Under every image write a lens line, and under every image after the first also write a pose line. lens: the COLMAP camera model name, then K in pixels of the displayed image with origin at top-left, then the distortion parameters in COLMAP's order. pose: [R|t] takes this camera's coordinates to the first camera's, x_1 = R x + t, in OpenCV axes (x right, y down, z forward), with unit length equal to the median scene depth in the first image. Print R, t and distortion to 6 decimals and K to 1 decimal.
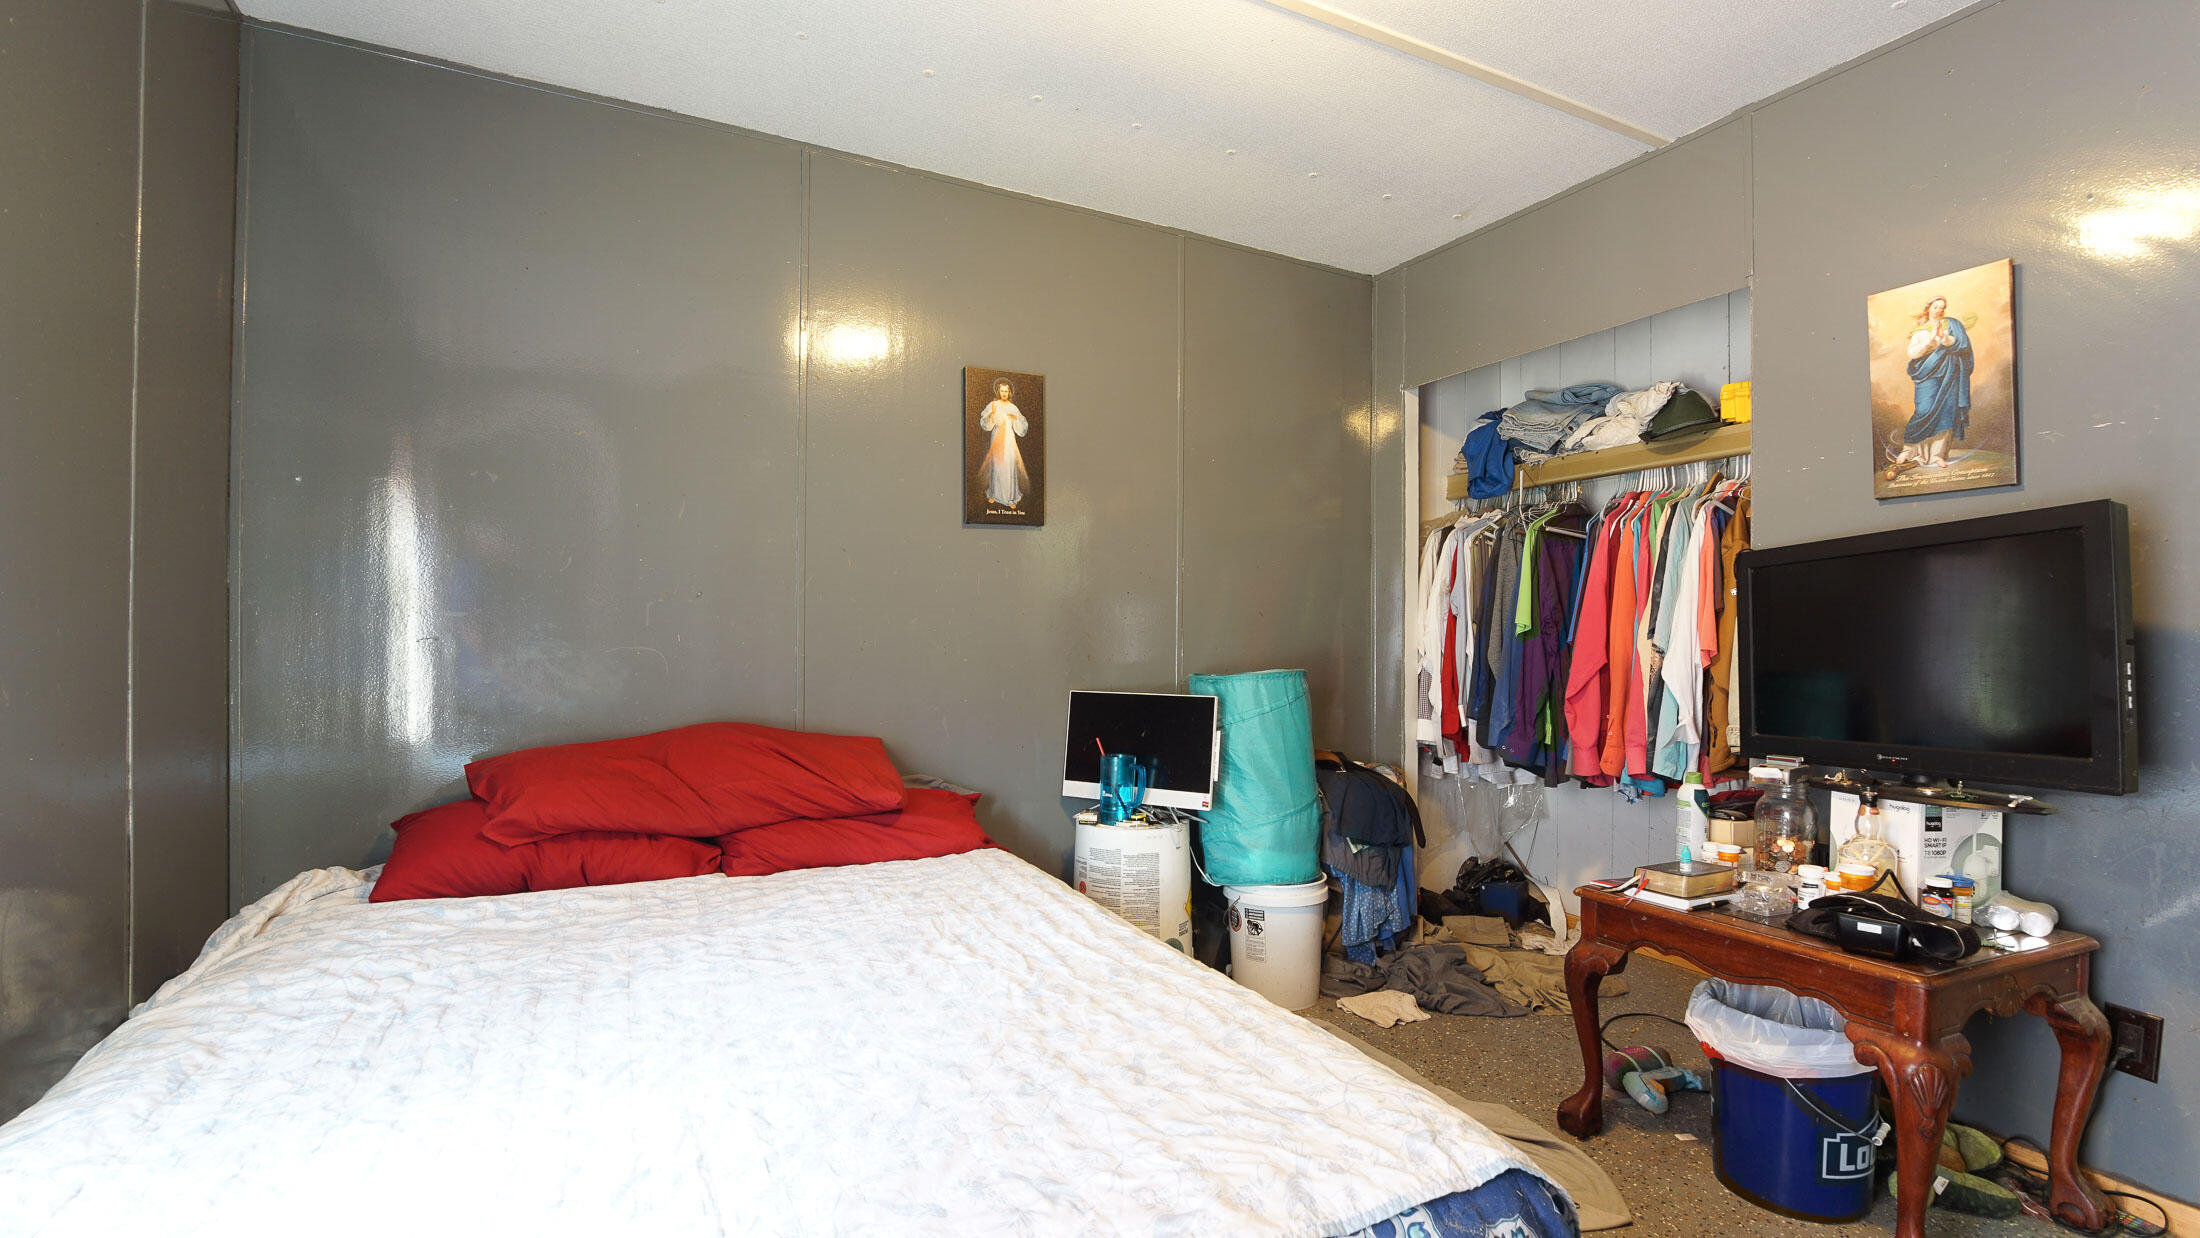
lens RADIAL K [[980.5, 0, 1097.4], [0, 980.5, 634.5], [0, 0, 1]] dist [-0.040889, 0.010237]
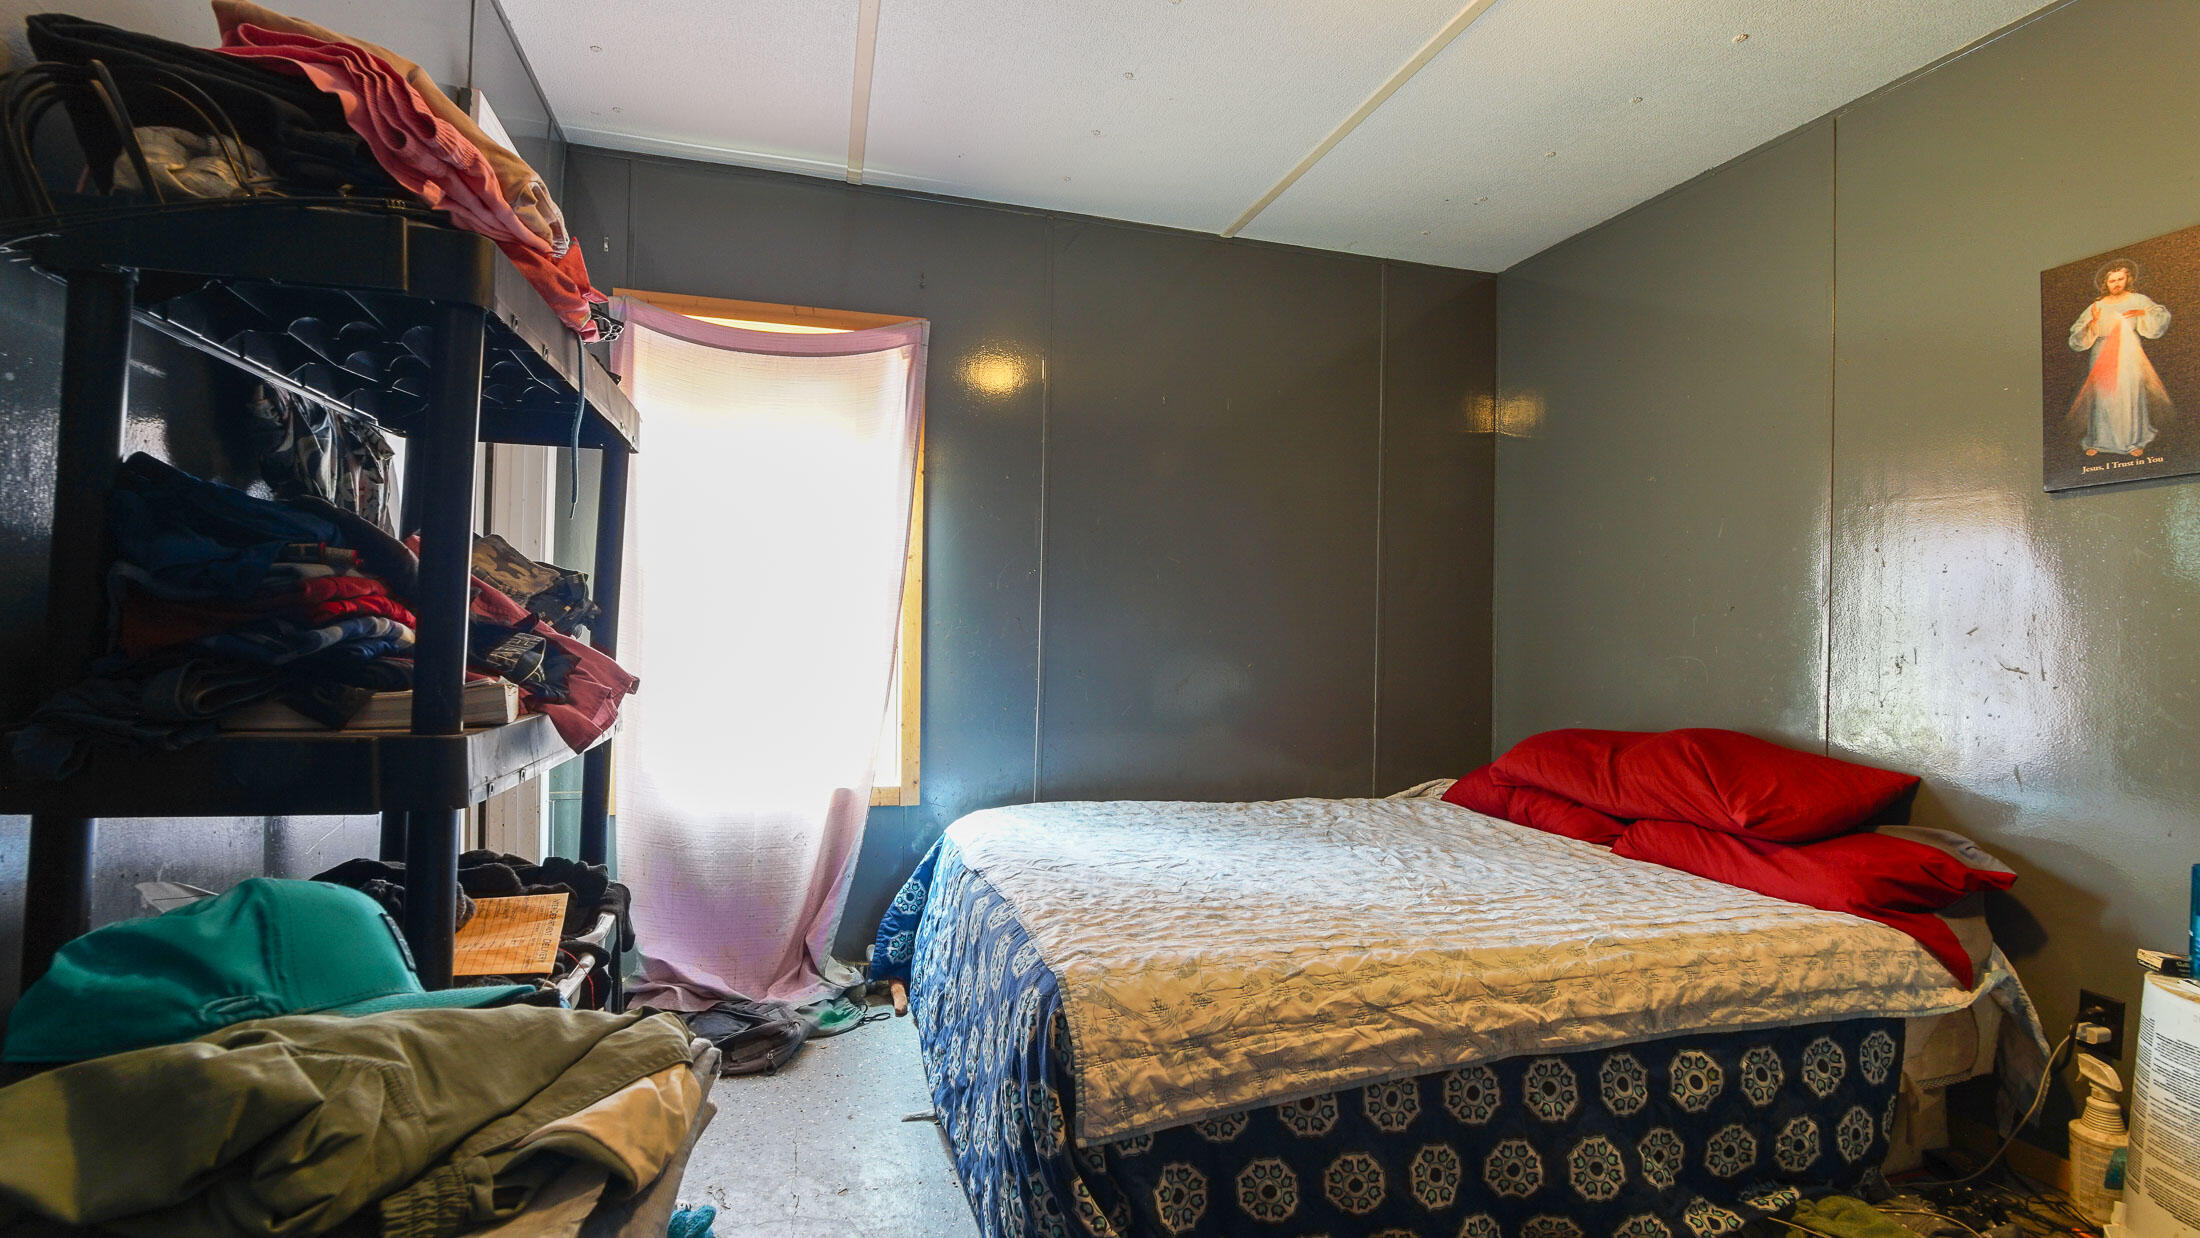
lens RADIAL K [[980.5, 0, 1097.4], [0, 980.5, 634.5], [0, 0, 1]] dist [-0.040889, 0.010237]
pose [[-0.186645, 0.002265, -0.982425, 0.657739], [-0.002611, 0.999993, 0.002802, -0.011938], [0.982424, 0.003088, -0.186638, 0.452977]]
